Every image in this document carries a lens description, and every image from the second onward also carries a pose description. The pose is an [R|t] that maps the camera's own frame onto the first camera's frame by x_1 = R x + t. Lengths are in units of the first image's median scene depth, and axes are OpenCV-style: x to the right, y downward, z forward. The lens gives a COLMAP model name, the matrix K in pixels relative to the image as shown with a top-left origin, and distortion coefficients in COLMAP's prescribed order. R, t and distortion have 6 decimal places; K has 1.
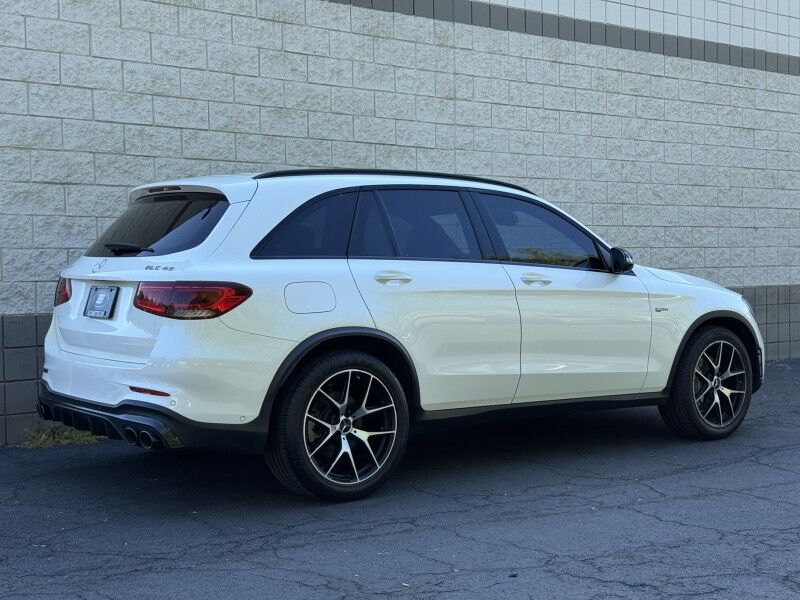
lens RADIAL K [[1172.9, 0, 408.2], [0, 1172.9, 307.7], [0, 0, 1]] dist [0.191731, -0.386284]
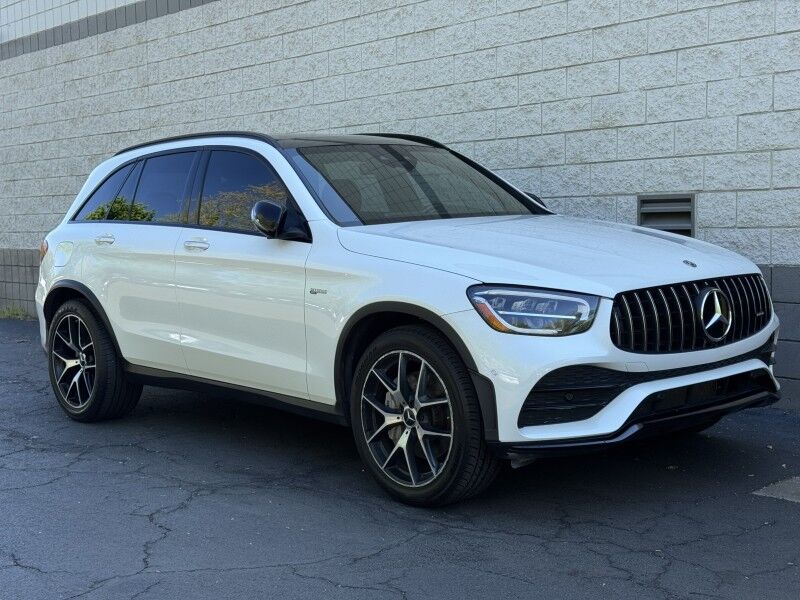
lens RADIAL K [[1103.6, 0, 406.7], [0, 1103.6, 300.9], [0, 0, 1]] dist [0.193323, -0.407568]
pose [[0.041473, 0.084277, -0.995579, 1.260021], [-0.020447, 0.996299, 0.083487, -0.063131], [0.998930, 0.016895, 0.043042, 1.282864]]
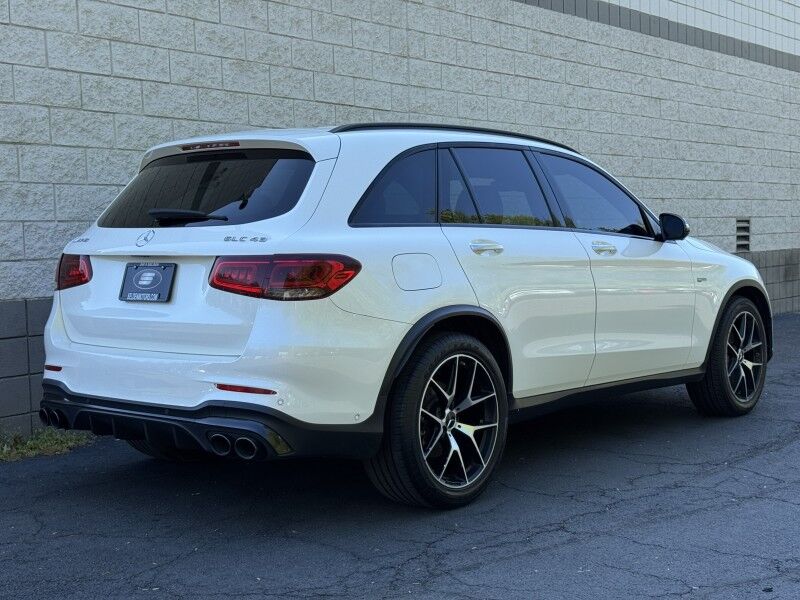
lens RADIAL K [[1164.6, 0, 412.0], [0, 1164.6, 308.5], [0, 0, 1]] dist [0.206480, -0.485252]
pose [[0.977774, -0.025652, 0.208086, -0.161372], [0.021972, 0.999559, 0.019978, 0.000616], [-0.208507, -0.014962, 0.977906, 0.107279]]
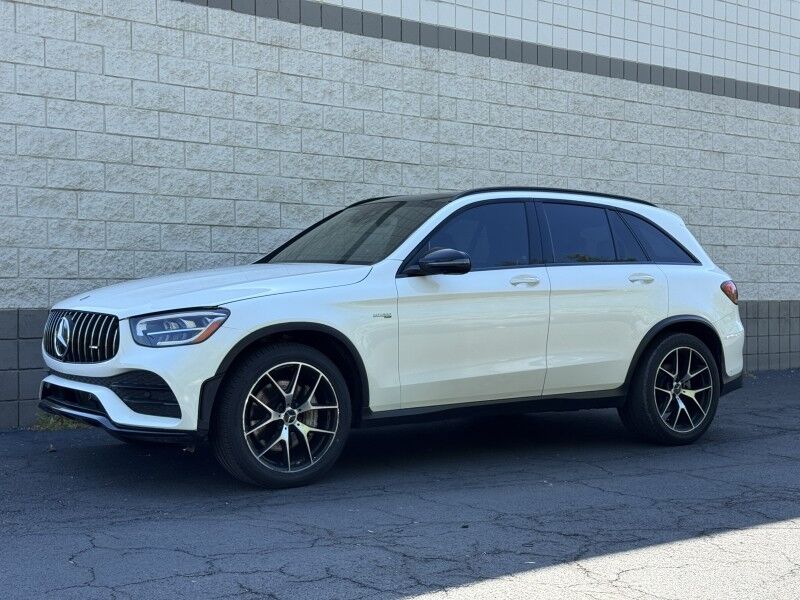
lens RADIAL K [[1172.7, 0, 400.1], [0, 1172.7, 300.2], [0, 0, 1]] dist [0.154735, -0.110933]
pose [[0.999872, 0.014618, -0.006452, 0.014414], [-0.014783, 0.999546, -0.026257, 0.017885], [0.006065, 0.026349, 0.999634, -0.073756]]
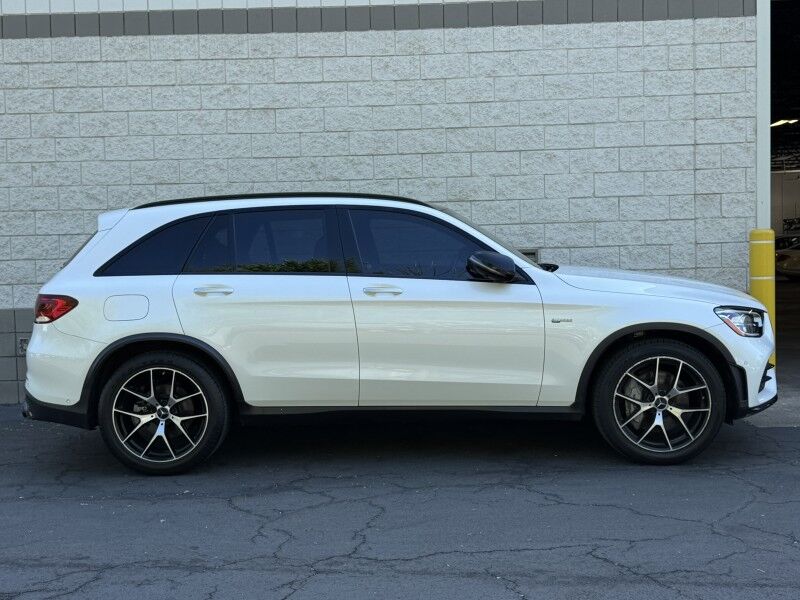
lens RADIAL K [[967.1, 0, 402.7], [0, 967.1, 299.8], [0, 0, 1]] dist [0.205888, -0.493685]
pose [[0.748623, 0.024467, -0.662544, 1.067314], [-0.010061, 0.999623, 0.025547, -0.050571], [0.662920, -0.012459, 0.748587, 0.748111]]
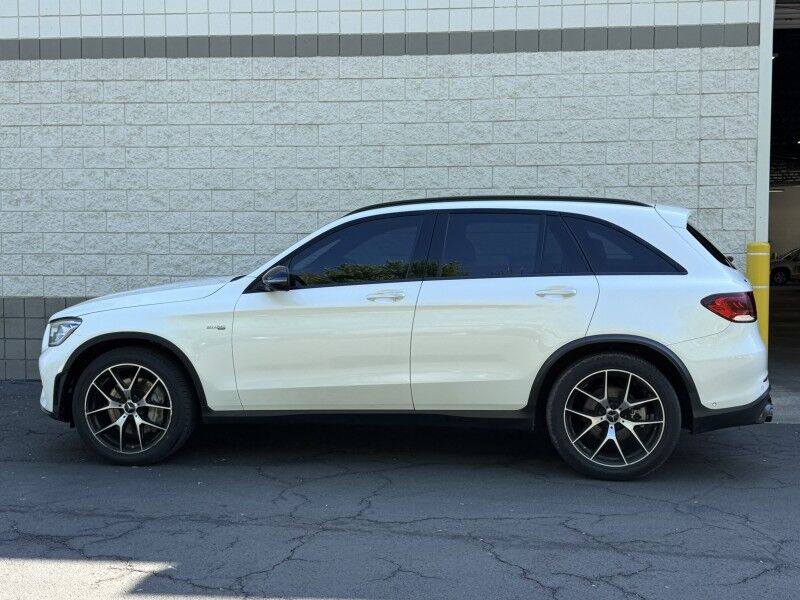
lens RADIAL K [[904.6, 0, 398.5], [0, 904.6, 301.0], [0, 0, 1]] dist [0.206906, -0.492540]
pose [[0.708034, 0.046423, -0.704650, 1.108042], [-0.035011, 0.998917, 0.030631, -0.052213], [0.705309, 0.002983, 0.708893, 0.738375]]
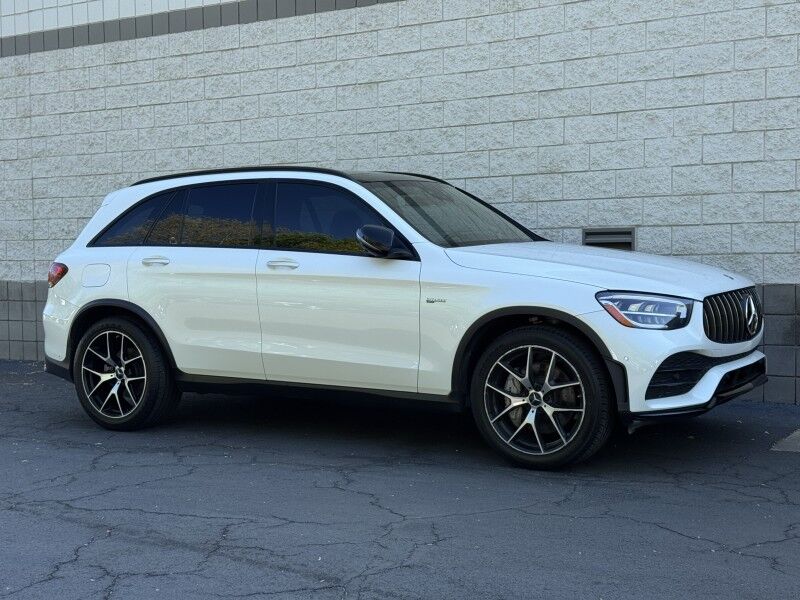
lens RADIAL K [[1101.0, 0, 400.0], [0, 1101.0, 300.0], [0, 0, 1]] dist [0.186995, -0.392399]
pose [[0.324676, 0.046253, -0.944694, 1.325319], [-0.029479, 0.998813, 0.038772, -0.047353], [0.945366, 0.015260, 0.325654, 1.041222]]
